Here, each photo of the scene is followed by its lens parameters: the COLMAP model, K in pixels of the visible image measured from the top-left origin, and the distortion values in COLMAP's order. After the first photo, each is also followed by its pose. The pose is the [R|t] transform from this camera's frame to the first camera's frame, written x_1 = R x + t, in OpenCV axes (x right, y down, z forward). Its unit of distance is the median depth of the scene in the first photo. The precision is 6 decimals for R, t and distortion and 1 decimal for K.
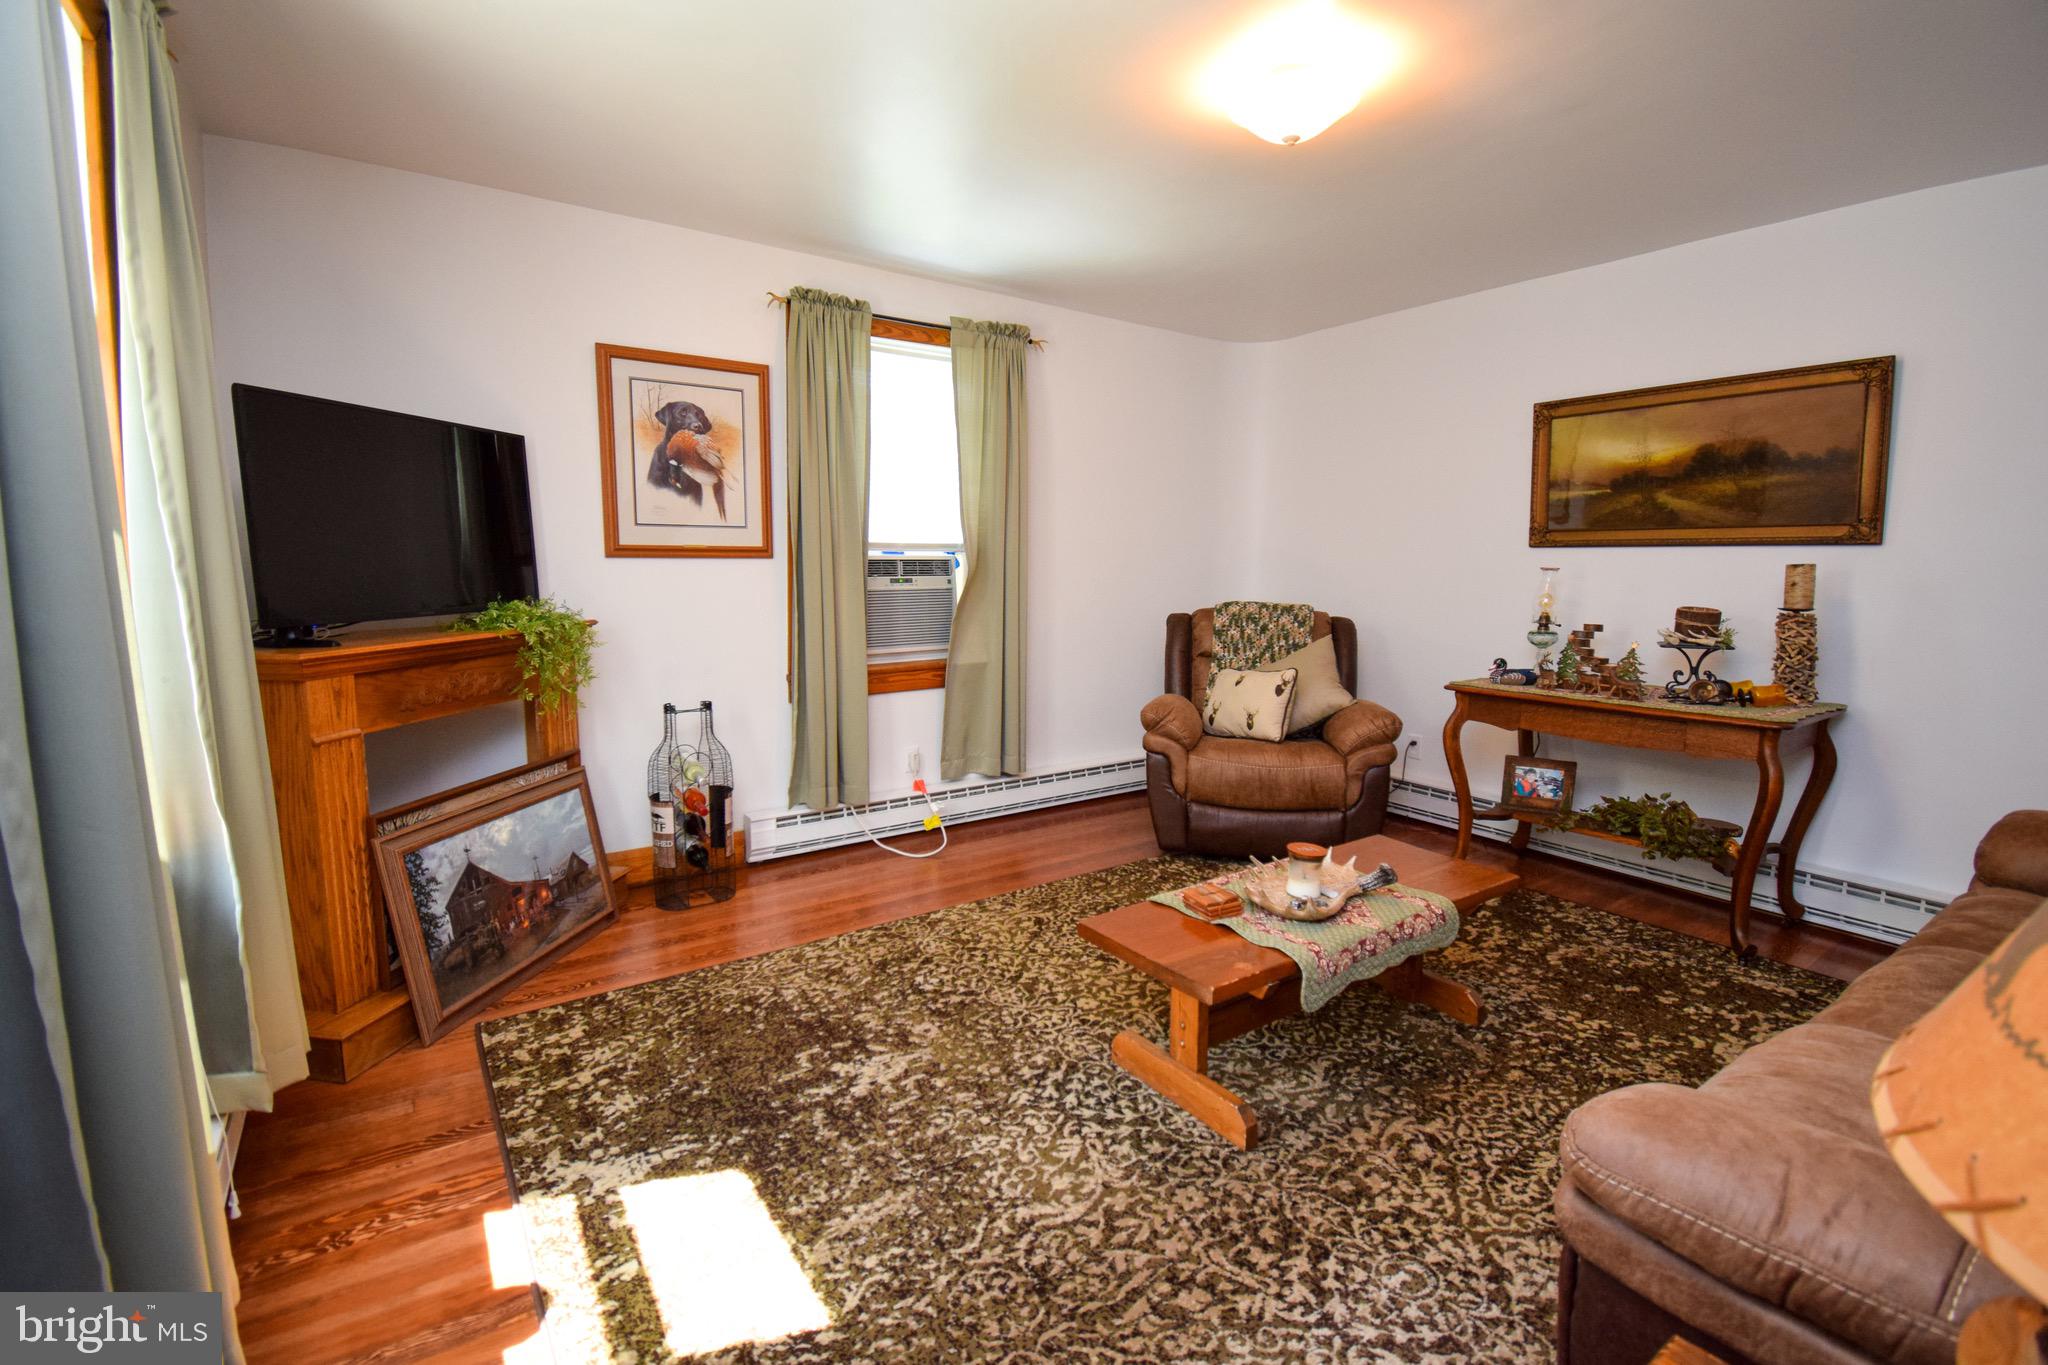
lens RADIAL K [[917.7, 0, 1026.7], [0, 917.7, 673.9], [0, 0, 1]] dist [0.024084, -0.026667]
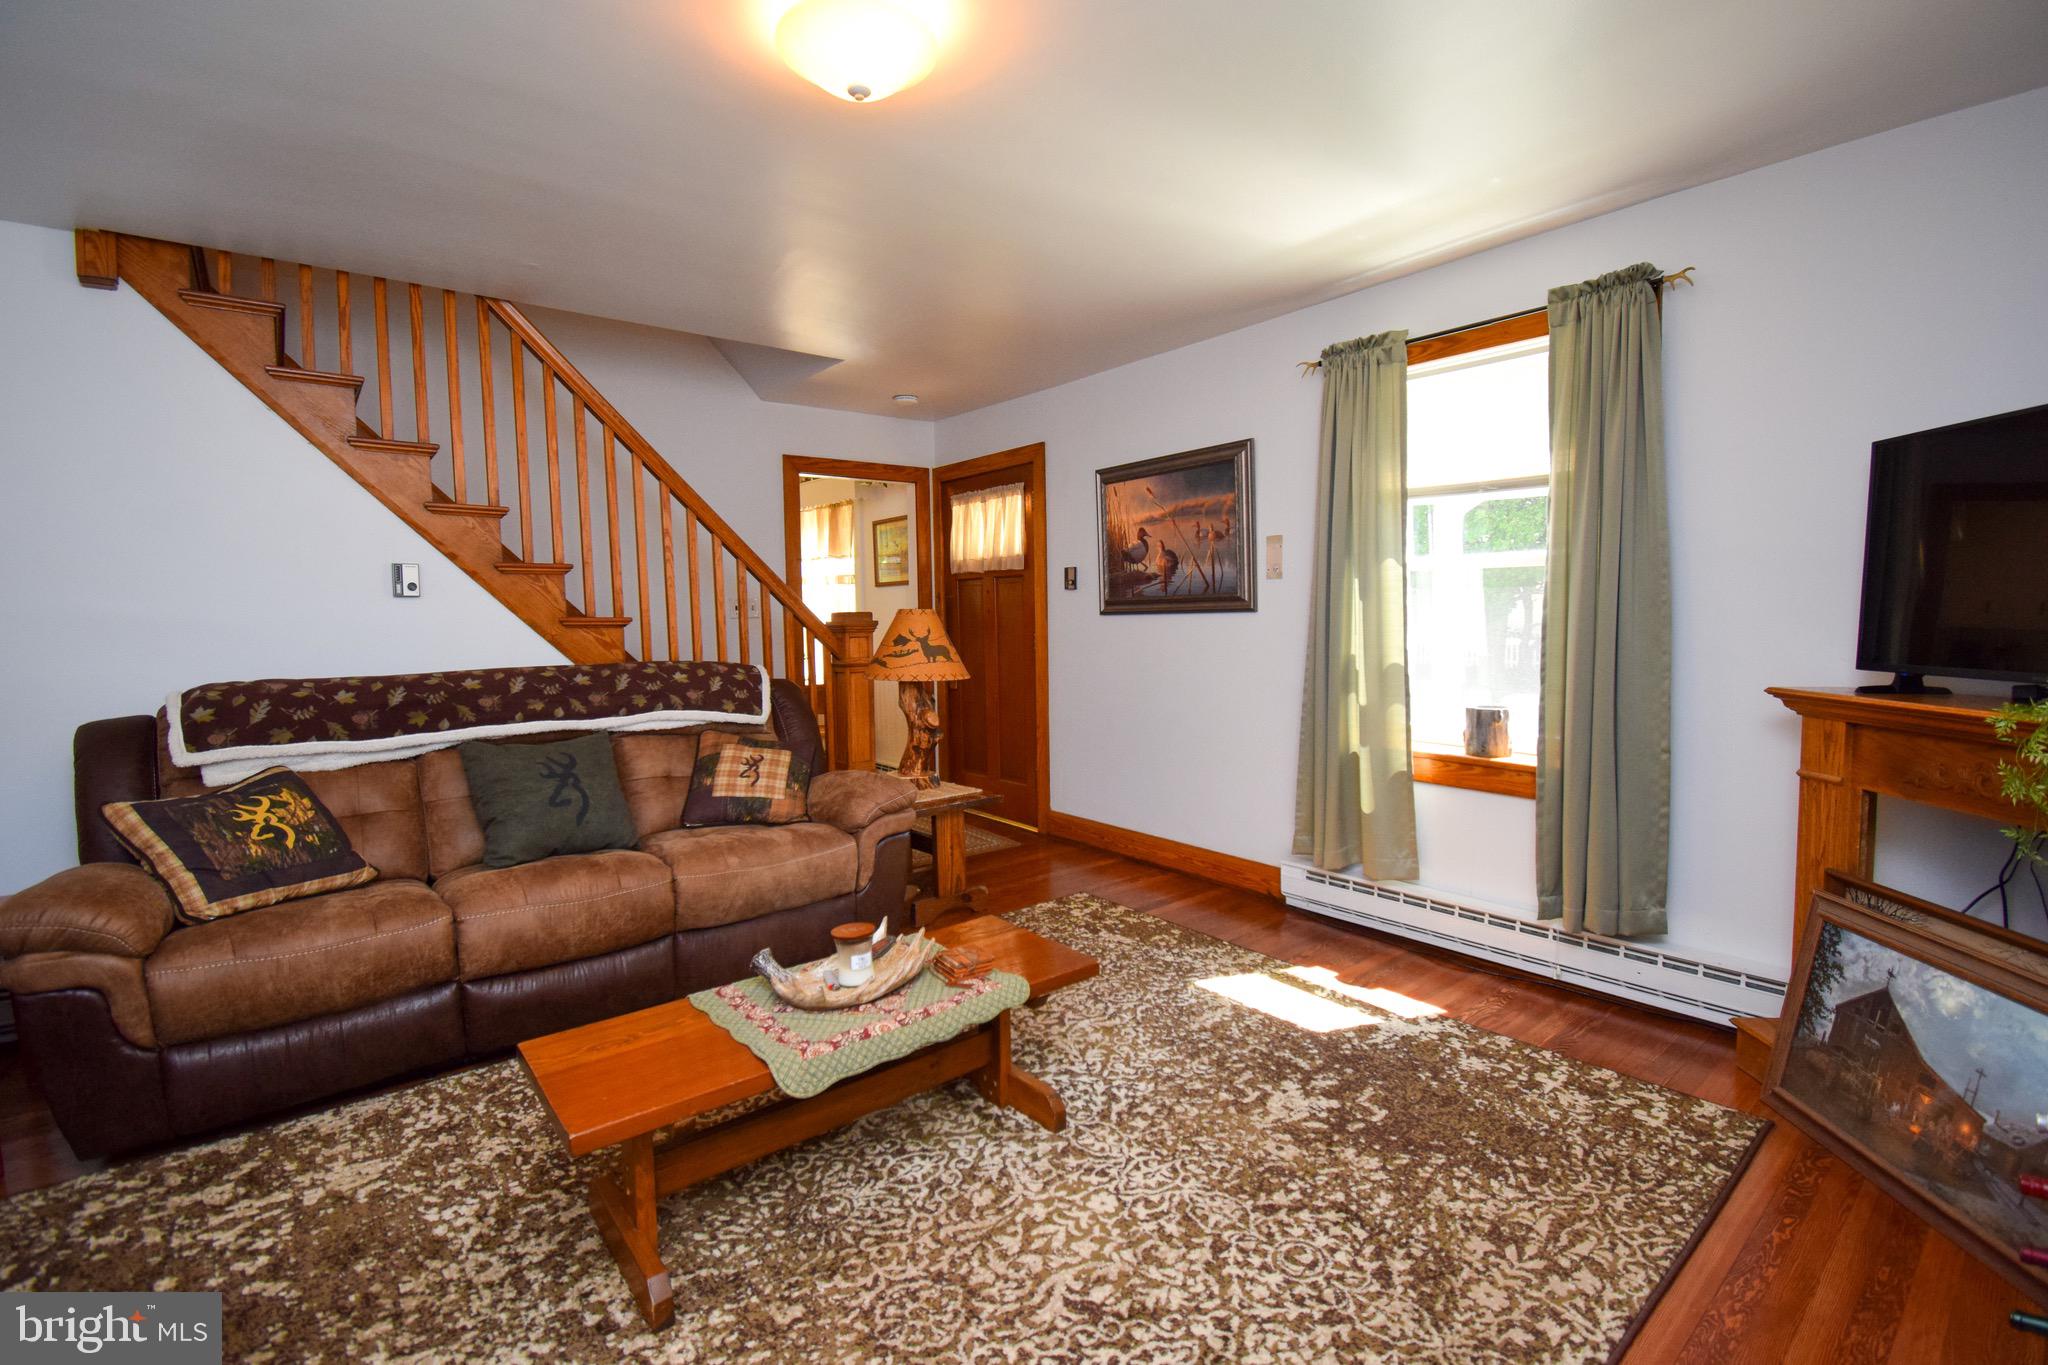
lens RADIAL K [[917.7, 0, 1026.7], [0, 917.7, 673.9], [0, 0, 1]] dist [0.024084, -0.026667]
pose [[-0.996998, 0.009547, -0.076834, 0.155283], [-0.004722, 0.983023, 0.183423, -0.169629], [0.077281, 0.183235, -0.980027, 1.423078]]
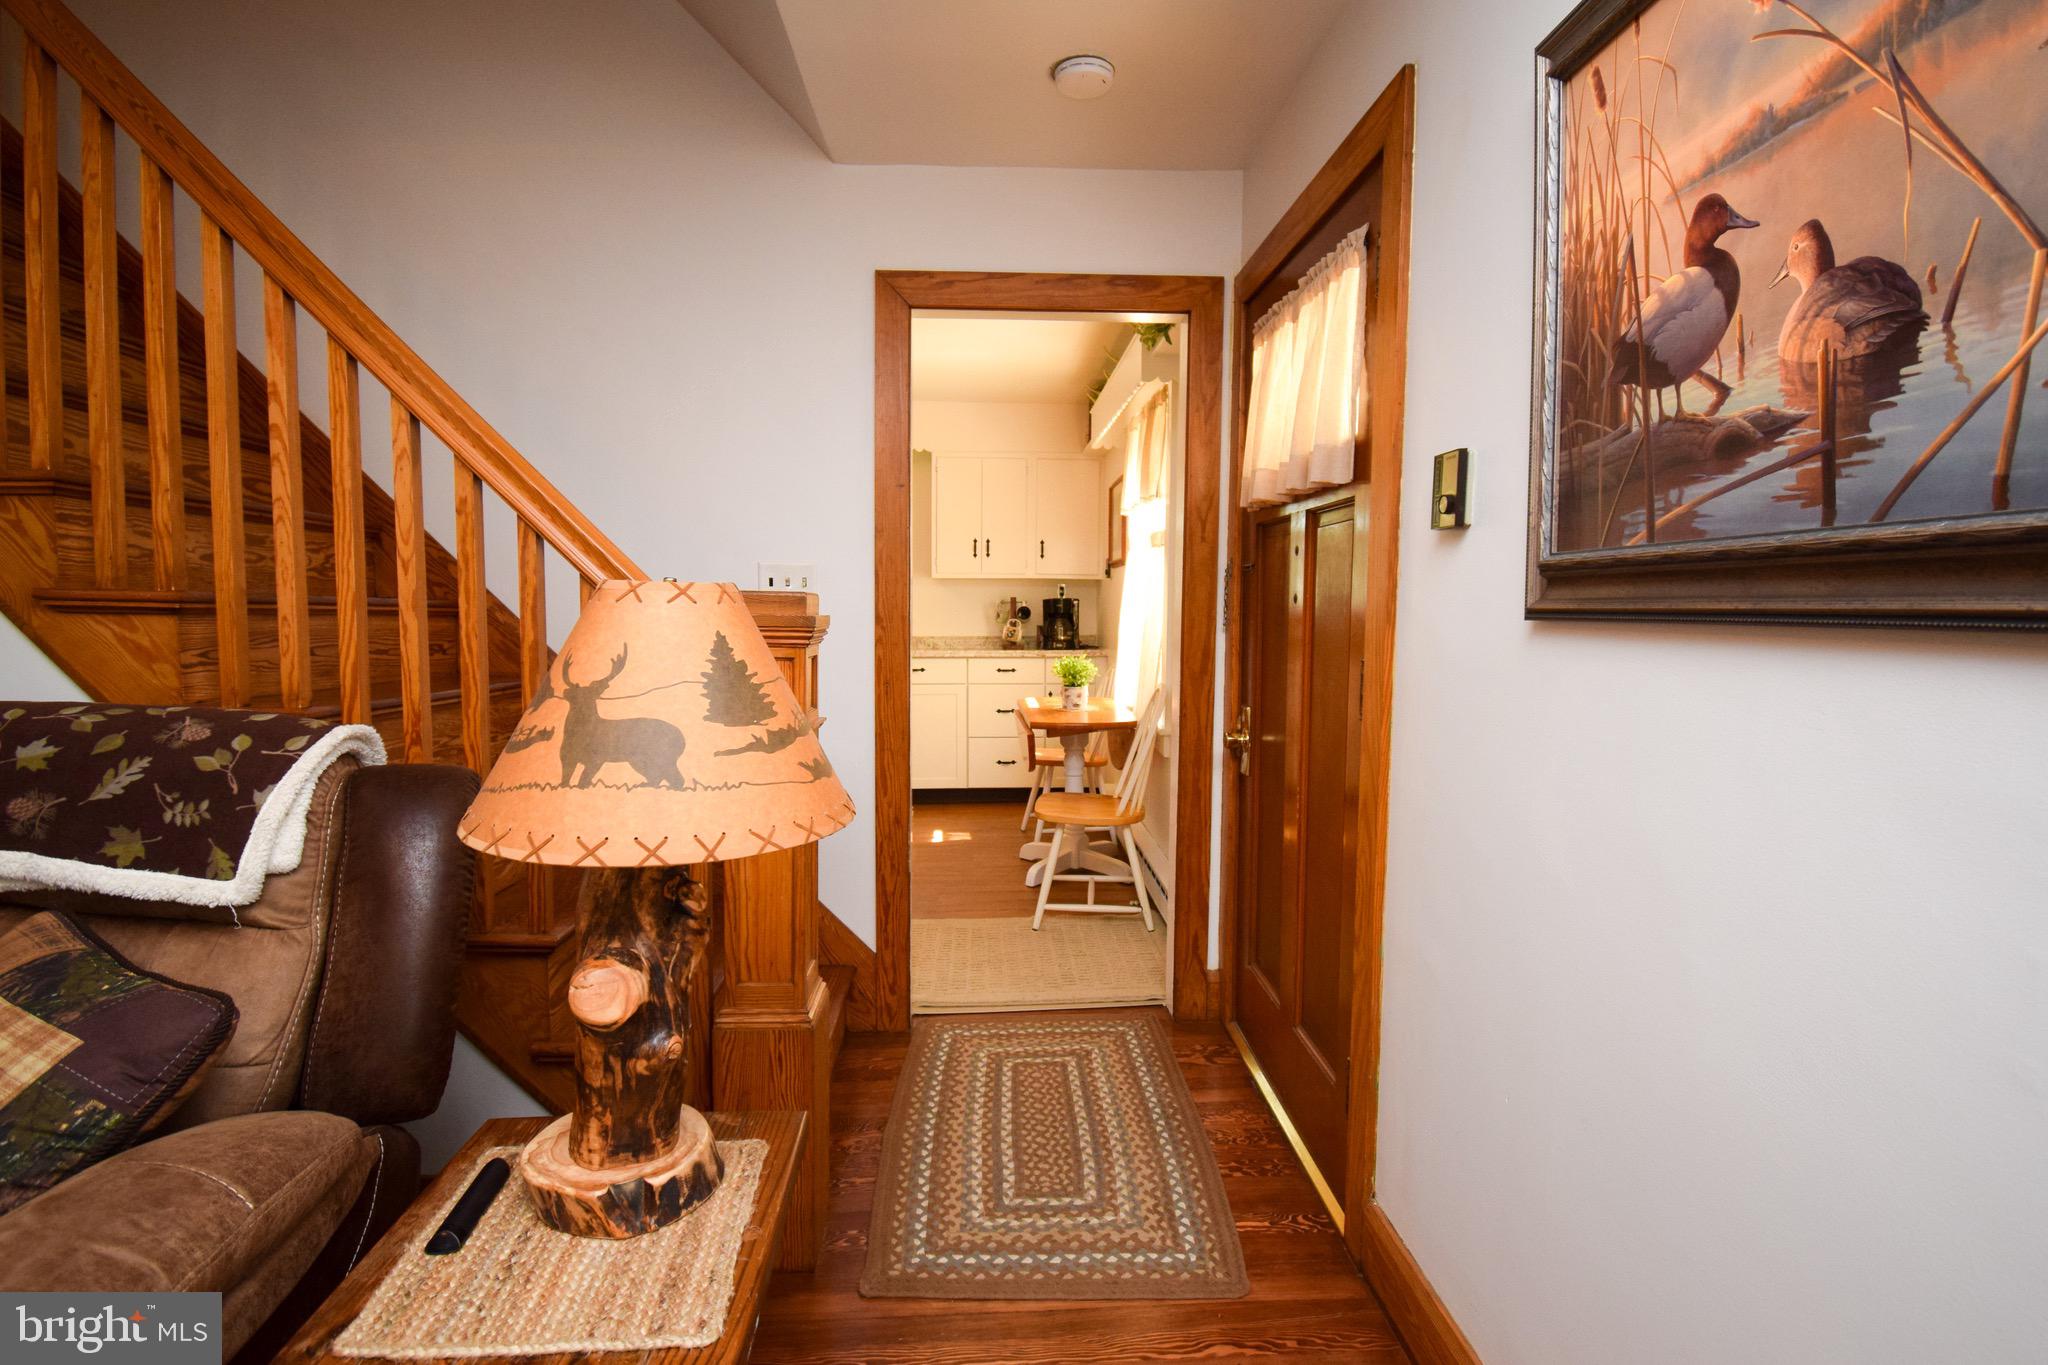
lens RADIAL K [[917.7, 0, 1026.7], [0, 917.7, 673.9], [0, 0, 1]] dist [0.024084, -0.026667]
pose [[-0.850453, -0.061097, 0.522492, -0.117604], [0.045078, 0.981115, 0.188097, -0.045402], [-0.524117, 0.183520, -0.831638, 0.351365]]
